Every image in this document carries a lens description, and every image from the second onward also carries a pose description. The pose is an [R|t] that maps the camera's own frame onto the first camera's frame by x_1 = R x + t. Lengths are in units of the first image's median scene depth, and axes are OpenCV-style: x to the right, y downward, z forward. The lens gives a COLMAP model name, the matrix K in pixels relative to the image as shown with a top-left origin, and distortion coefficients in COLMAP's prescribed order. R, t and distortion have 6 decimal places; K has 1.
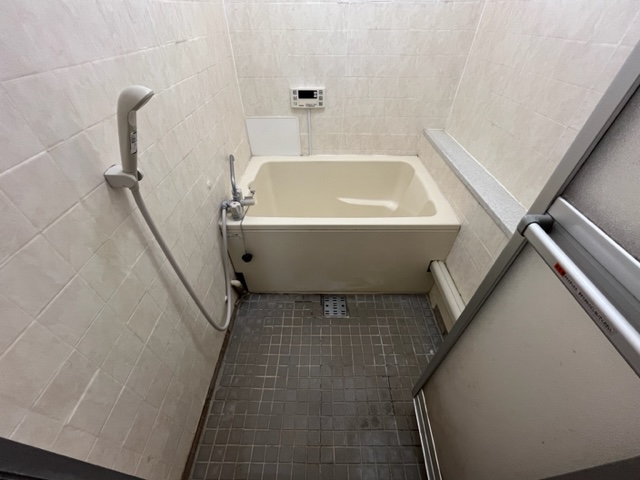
lens RADIAL K [[260.0, 0, 317.5], [0, 260.0, 237.1], [0, 0, 1]] dist [-0.003497, 0.000232]
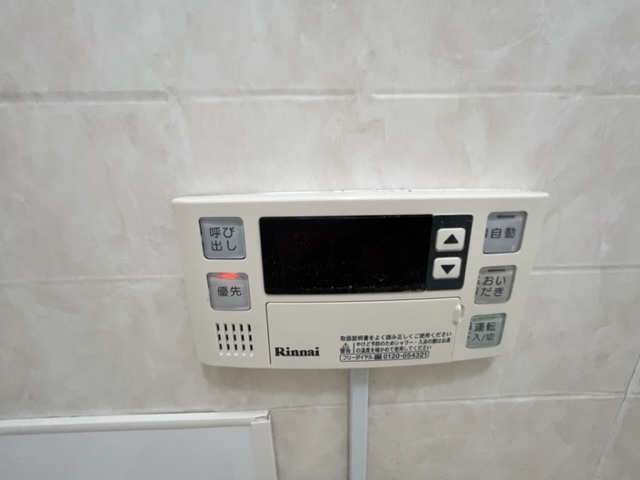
lens RADIAL K [[260.0, 0, 320.9], [0, 260.0, 241.6], [0, 0, 1]] dist [-0.003497, 0.000232]
pose [[0.999063, -0.022871, 0.036731, -0.055546], [0.036620, 0.899092, -0.436226, -0.508673], [-0.023047, 0.437162, 0.899087, 0.906903]]
